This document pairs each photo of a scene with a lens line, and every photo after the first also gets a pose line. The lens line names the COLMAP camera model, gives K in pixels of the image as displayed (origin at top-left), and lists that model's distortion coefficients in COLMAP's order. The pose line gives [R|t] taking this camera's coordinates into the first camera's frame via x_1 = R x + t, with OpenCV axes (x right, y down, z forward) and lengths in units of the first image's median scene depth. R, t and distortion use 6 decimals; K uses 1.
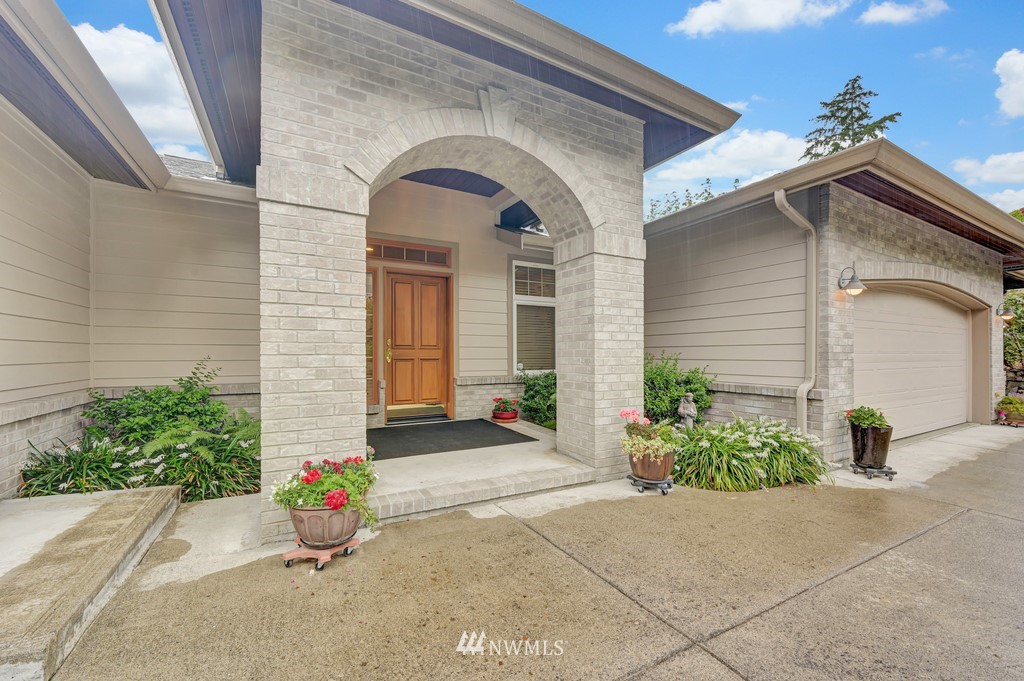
lens RADIAL K [[410.2, 0, 511.4], [0, 410.2, 349.9], [0, 0, 1]] dist [-0.002820, 0.001465]
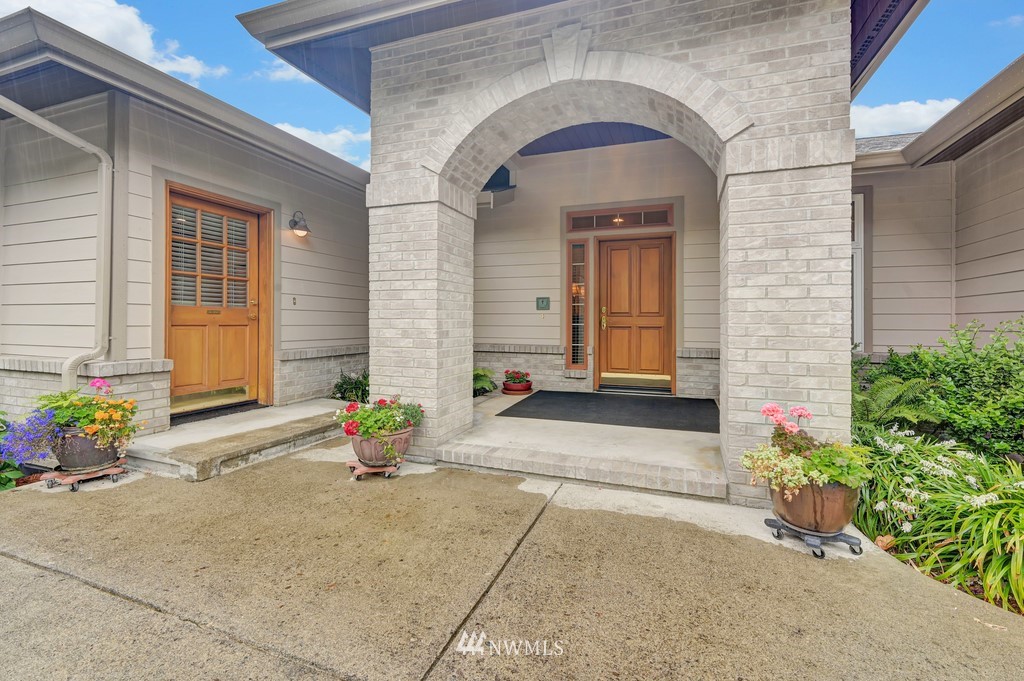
lens RADIAL K [[410.2, 0, 539.9], [0, 410.2, 319.1], [0, 0, 1]] dist [-0.002820, 0.001465]
pose [[0.685055, -0.003955, -0.728481, 0.582282], [0.001344, 0.999990, -0.004166, 0.014750], [0.728490, 0.001875, 0.685054, 0.334622]]
